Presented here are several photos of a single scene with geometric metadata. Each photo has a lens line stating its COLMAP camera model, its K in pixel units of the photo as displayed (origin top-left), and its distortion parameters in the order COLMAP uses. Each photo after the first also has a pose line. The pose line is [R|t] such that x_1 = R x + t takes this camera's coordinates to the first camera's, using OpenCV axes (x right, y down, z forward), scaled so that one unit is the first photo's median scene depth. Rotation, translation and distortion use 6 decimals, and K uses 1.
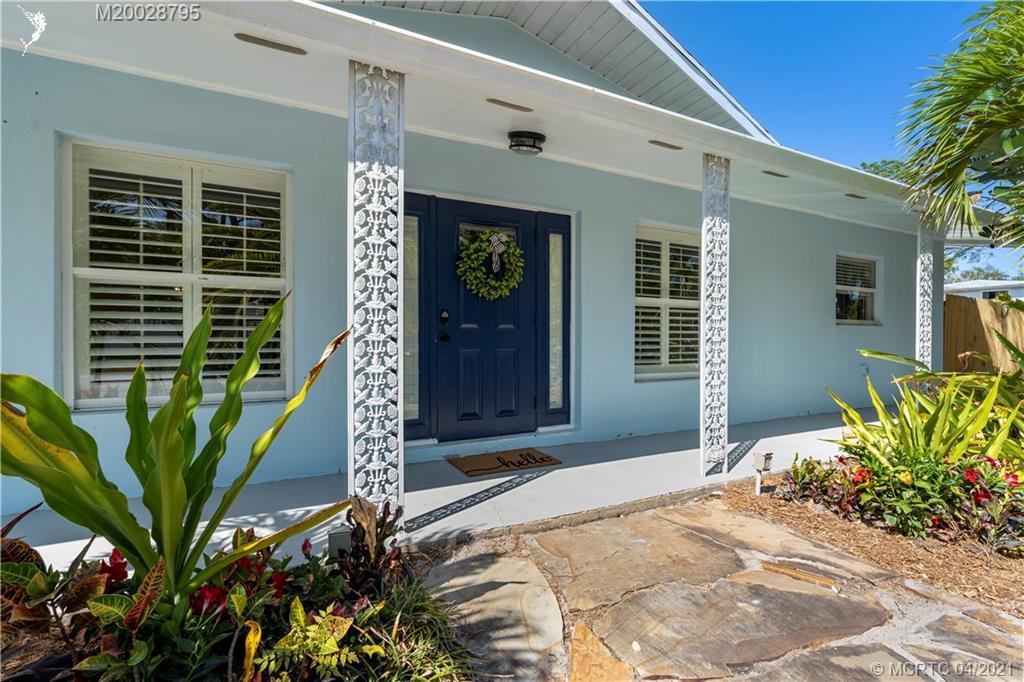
lens RADIAL K [[463.2, 0, 512.0], [0, 463.2, 341.0], [0, 0, 1]] dist [-0.014090, 0.000594]
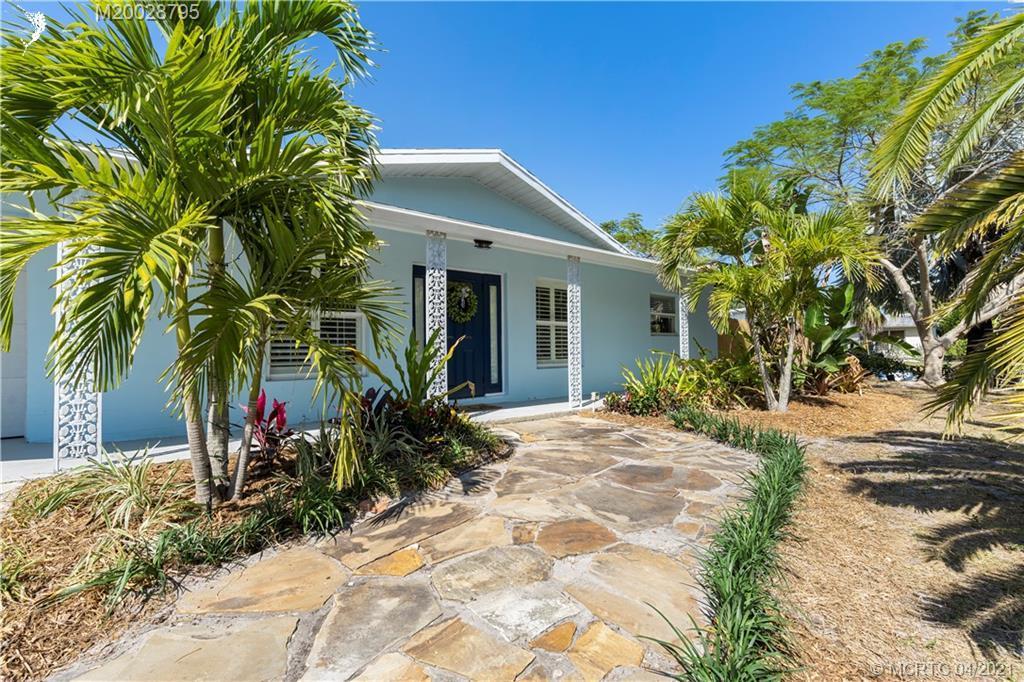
lens RADIAL K [[463.2, 0, 512.0], [0, 463.2, 341.0], [0, 0, 1]] dist [-0.014090, 0.000594]
pose [[0.975886, -0.010158, 0.218045, -0.225459], [0.017113, 0.999402, -0.030032, 0.037789], [-0.217610, 0.033039, 0.975476, -0.752585]]
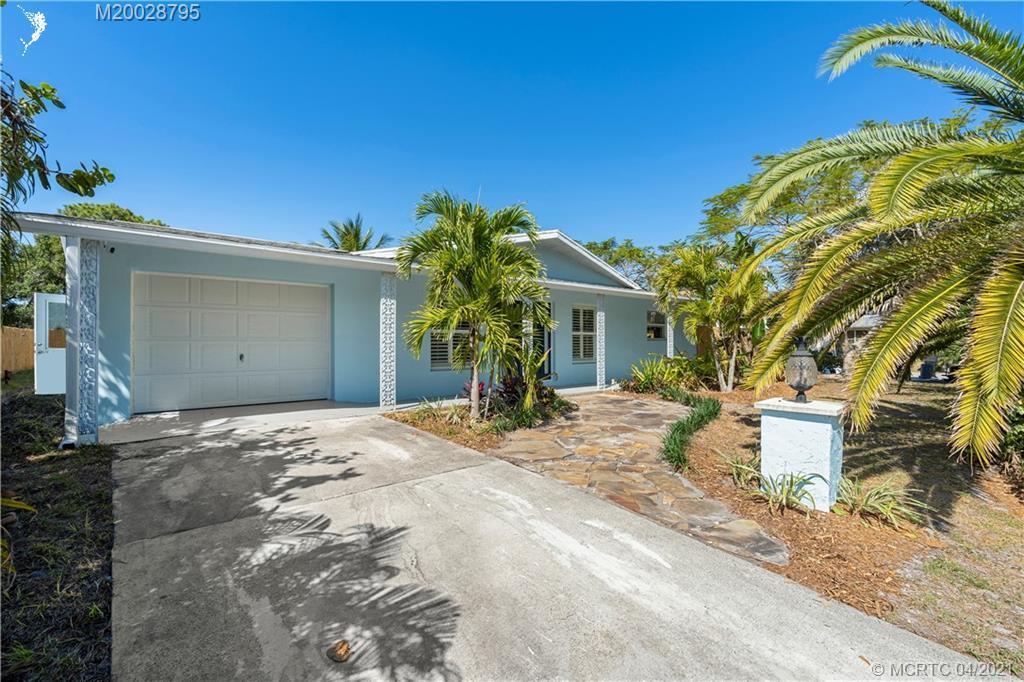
lens RADIAL K [[466.2, 0, 512.0], [0, 466.2, 341.0], [0, 0, 1]] dist [-0.010781, -0.000748]
pose [[0.971947, -0.007286, 0.235086, -0.745259], [0.010533, 0.999866, -0.012557, -0.014640], [-0.234963, 0.014681, 0.971893, -1.619871]]
